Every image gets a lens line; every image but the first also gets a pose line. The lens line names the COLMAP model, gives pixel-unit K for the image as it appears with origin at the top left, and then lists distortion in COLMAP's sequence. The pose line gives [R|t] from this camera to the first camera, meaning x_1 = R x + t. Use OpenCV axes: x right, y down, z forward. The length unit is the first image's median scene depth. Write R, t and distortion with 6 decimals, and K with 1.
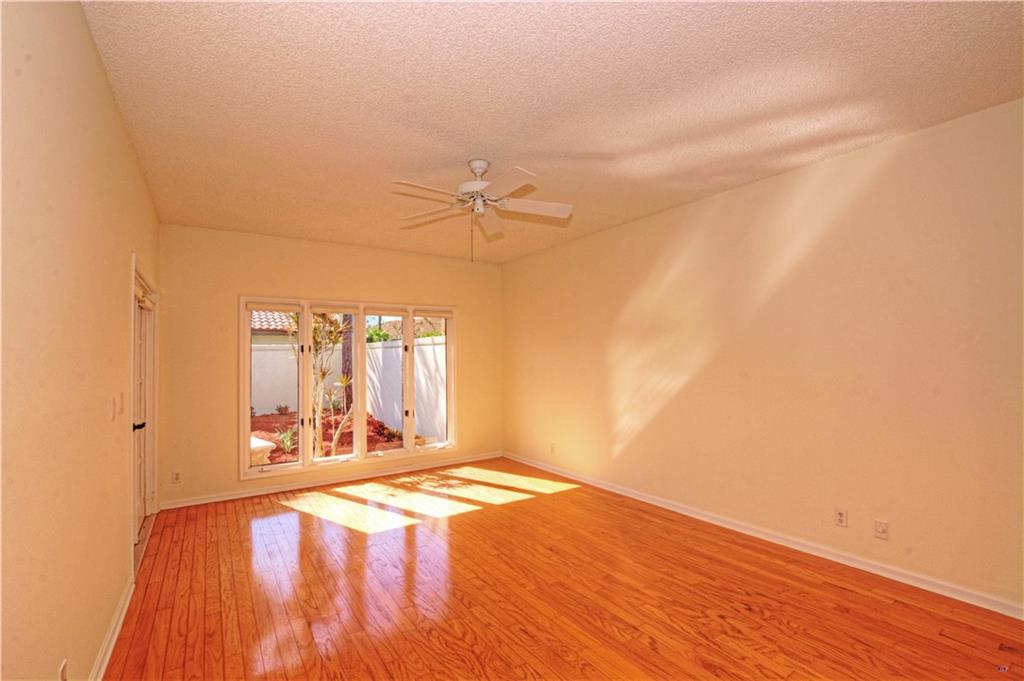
lens RADIAL K [[453.4, 0, 512.0], [0, 453.4, 340.5], [0, 0, 1]] dist [-0.001098, -0.000127]
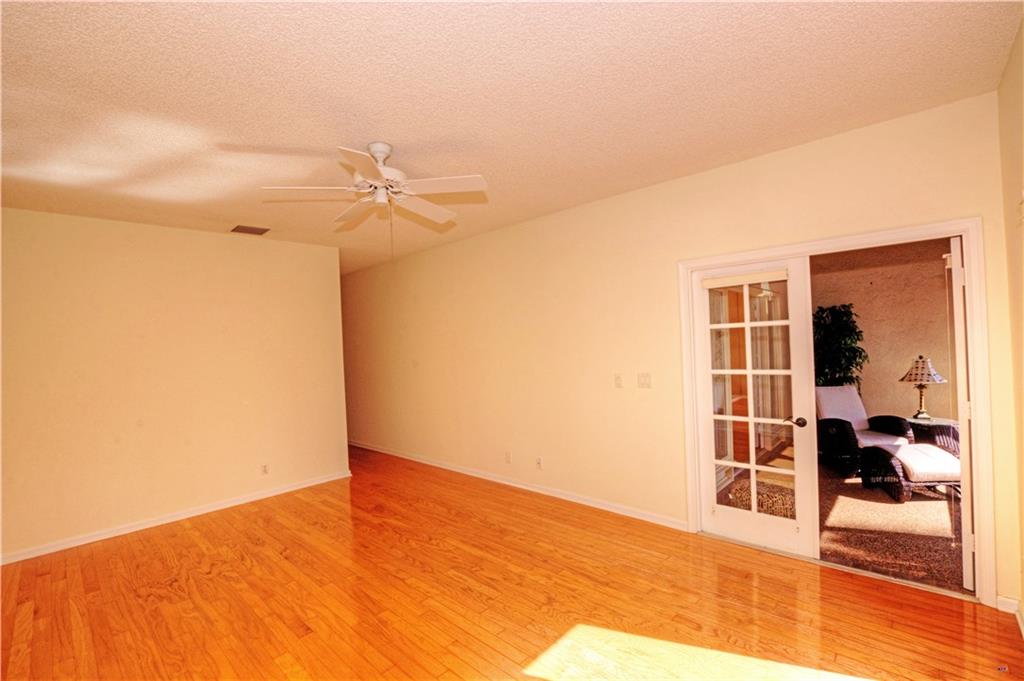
lens RADIAL K [[453.4, 0, 512.0], [0, 453.4, 340.5], [0, 0, 1]] dist [-0.001098, -0.000127]
pose [[-0.974148, 0.055380, -0.219019, -0.133601], [0.064341, 0.997349, -0.033989, 0.033176], [0.216556, -0.047202, -0.975128, 2.297539]]
